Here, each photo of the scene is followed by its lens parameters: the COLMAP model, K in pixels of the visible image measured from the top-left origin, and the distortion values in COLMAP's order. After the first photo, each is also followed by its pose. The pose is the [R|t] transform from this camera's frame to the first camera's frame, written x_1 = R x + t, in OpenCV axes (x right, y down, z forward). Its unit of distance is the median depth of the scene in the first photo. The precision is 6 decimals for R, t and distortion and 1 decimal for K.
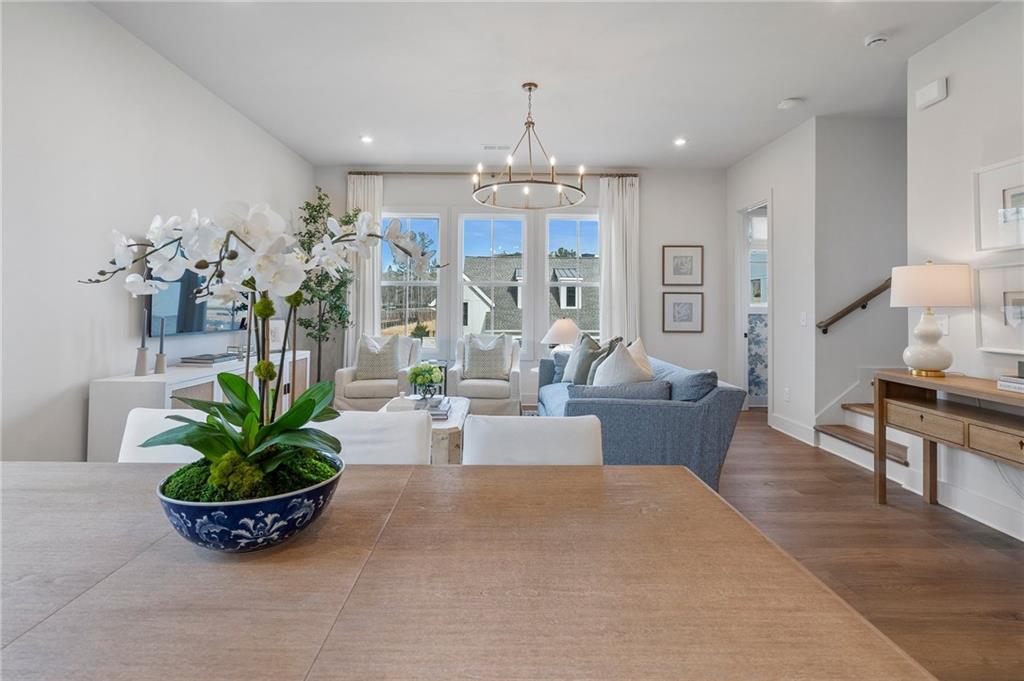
lens RADIAL K [[478.3, 0, 505.5], [0, 478.3, 300.4], [0, 0, 1]] dist [-0.001376, -0.000048]
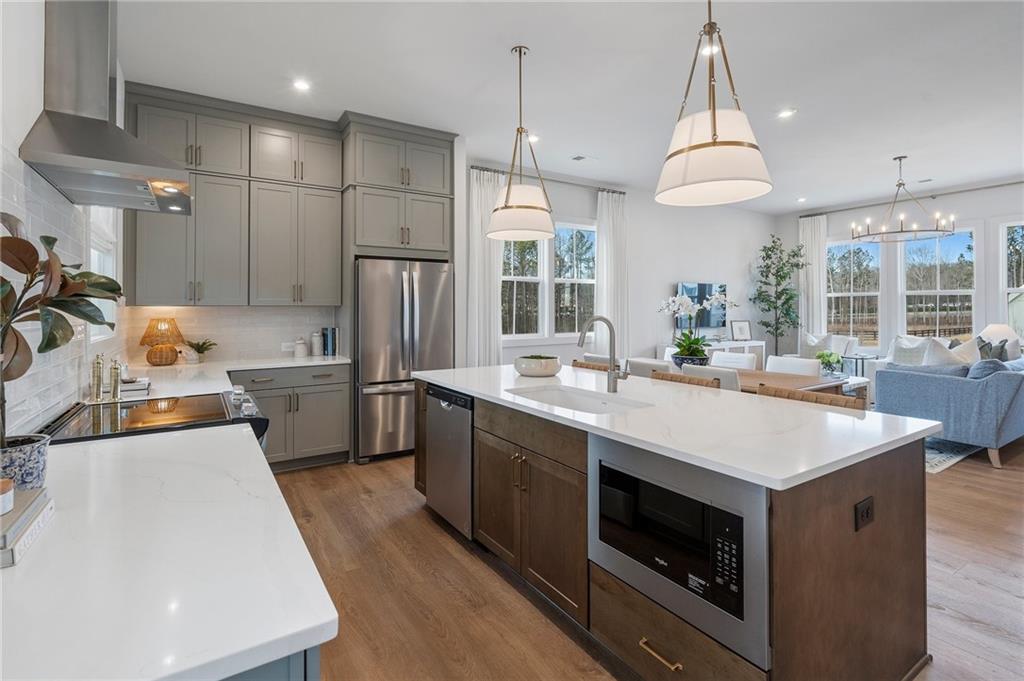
lens RADIAL K [[485.1, 0, 504.8], [0, 485.1, 305.4], [0, 0, 1]] dist [-0.003304, 0.000316]
pose [[0.535340, -0.014300, -0.844515, 0.533413], [0.018411, 0.999817, -0.005259, -0.023857], [0.844436, -0.012733, 0.535506, -0.642992]]
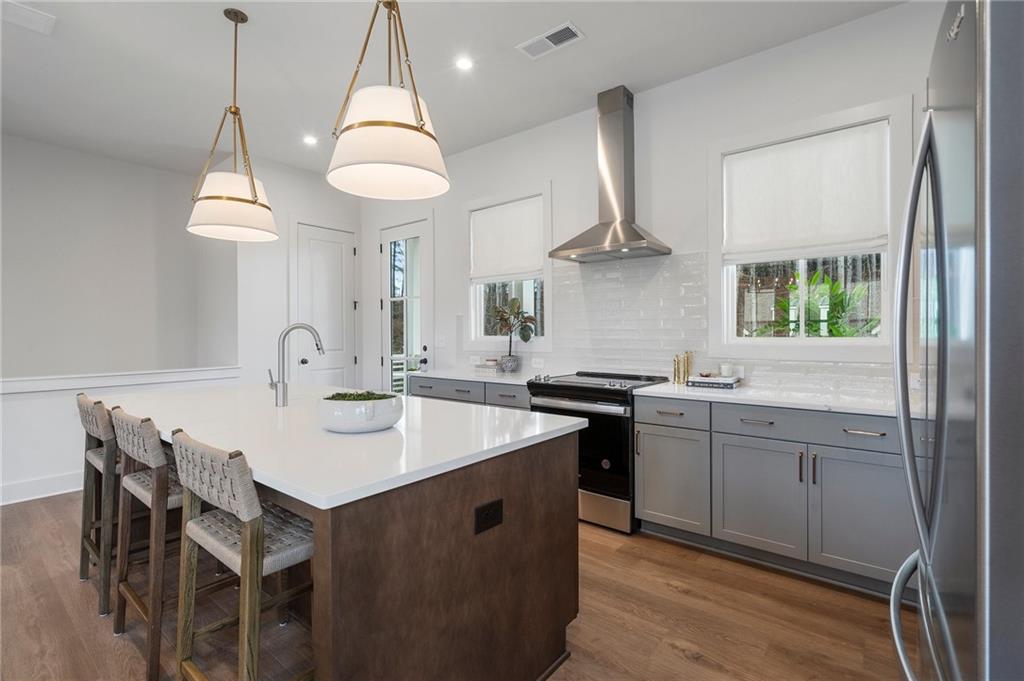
lens RADIAL K [[472.0, 0, 505.2], [0, 472.0, 334.1], [0, 0, 1]] dist [-0.002462, 0.000194]
pose [[-0.774682, -0.006299, 0.632319, -0.374683], [-0.011664, 0.999923, -0.004330, -0.000903], [-0.632243, -0.010730, -0.774696, 0.000676]]
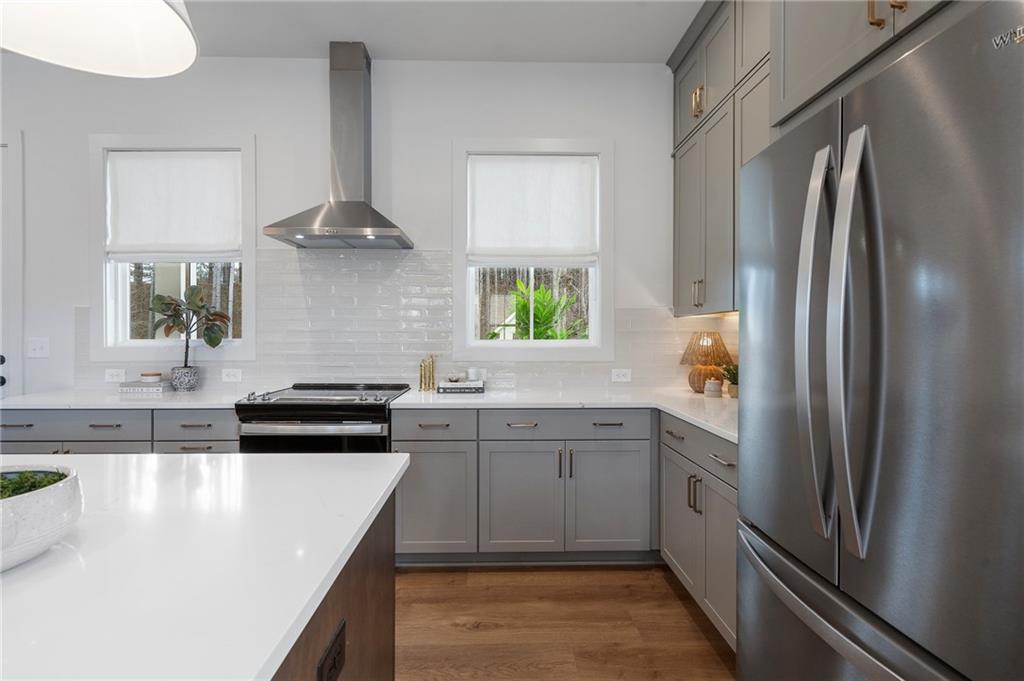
lens RADIAL K [[472.0, 0, 505.2], [0, 472.0, 334.1], [0, 0, 1]] dist [-0.002462, 0.000194]
pose [[-0.999745, -0.007831, -0.021170, -0.223540], [-0.007523, 0.999865, -0.014595, -0.001939], [0.021282, -0.014432, -0.999669, -0.061486]]
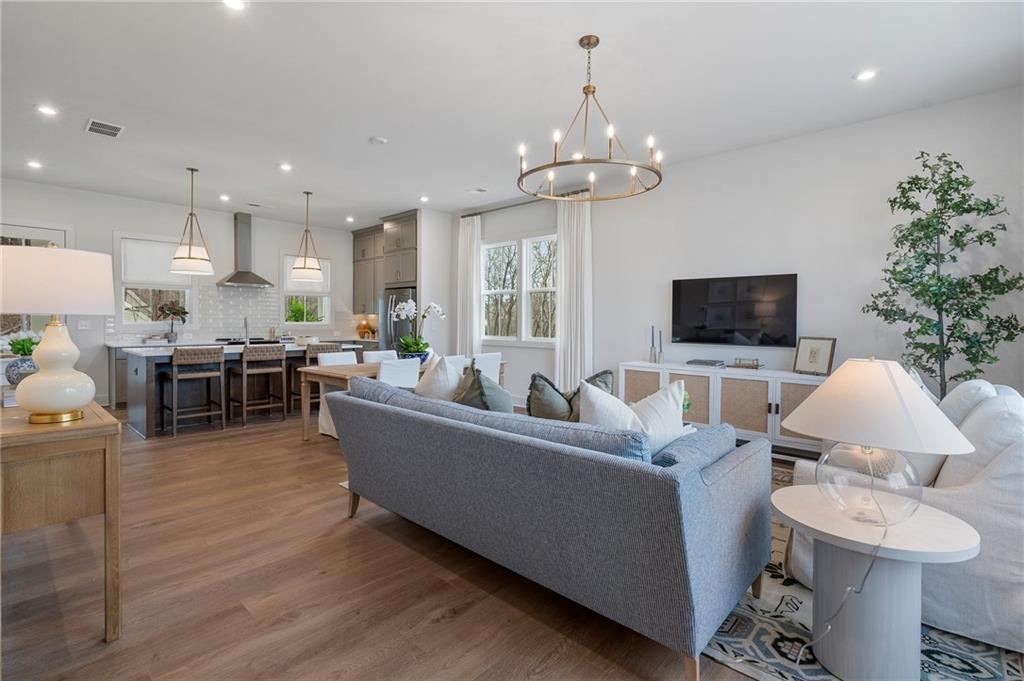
lens RADIAL K [[475.6, 0, 505.7], [0, 475.6, 326.5], [0, 0, 1]] dist [-0.001834, 0.000298]
pose [[-0.684191, -0.002259, -0.729299, 0.608100], [-0.000938, 0.999997, -0.002218, 0.019269], [0.729302, -0.000834, -0.684191, 1.223772]]
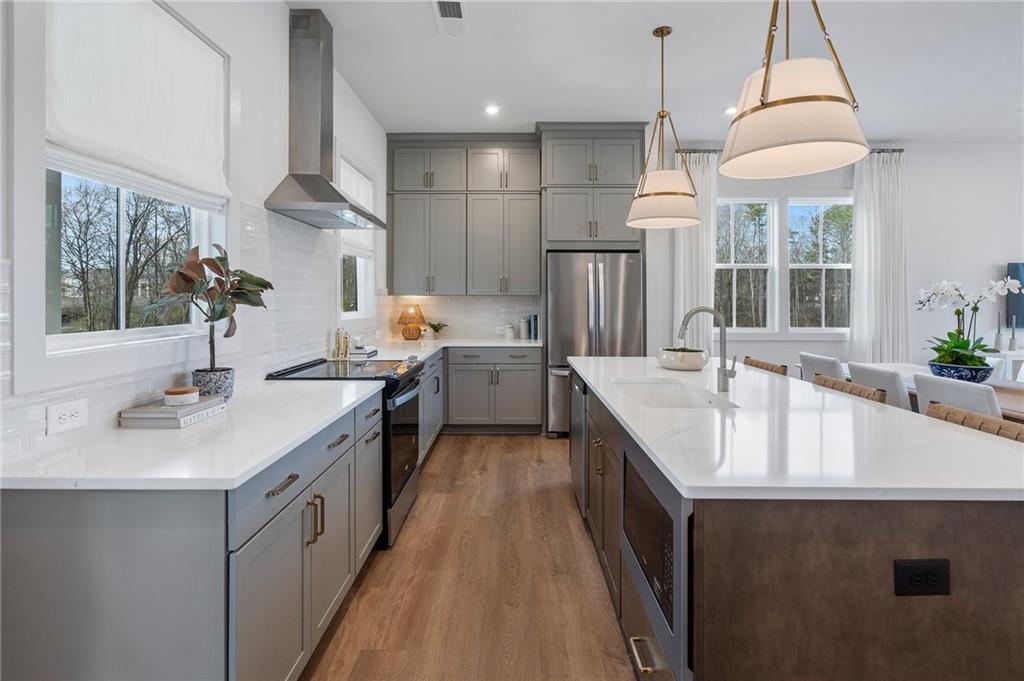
lens RADIAL K [[486.9, 0, 510.5], [0, 486.9, 298.0], [0, 0, 1]] dist [-0.003069, 0.000265]
pose [[-0.007679, -0.008372, -0.999935, 0.636652], [0.011742, 0.999895, -0.008462, -0.019852], [0.999902, -0.011806, -0.007580, -0.453027]]
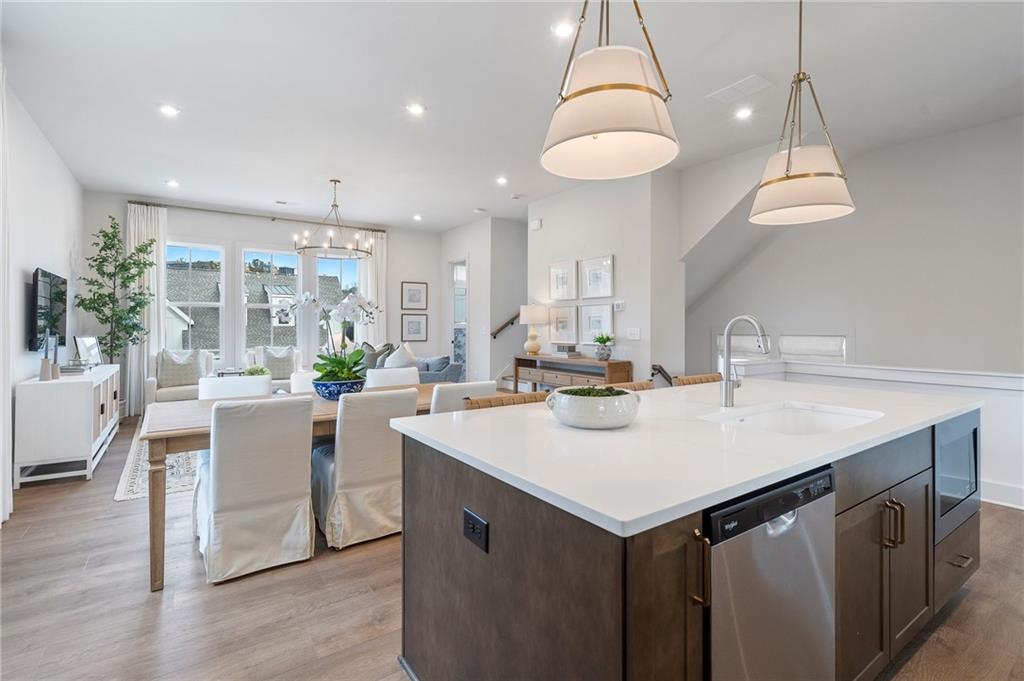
lens RADIAL K [[479.0, 0, 498.3], [0, 479.0, 324.3], [0, 0, 1]] dist [-0.001050, -0.000077]
pose [[0.830005, -0.004773, 0.557736, -0.319281], [-0.003338, 0.999903, 0.013523, -0.008622], [-0.557746, -0.013086, 0.829909, -0.492792]]
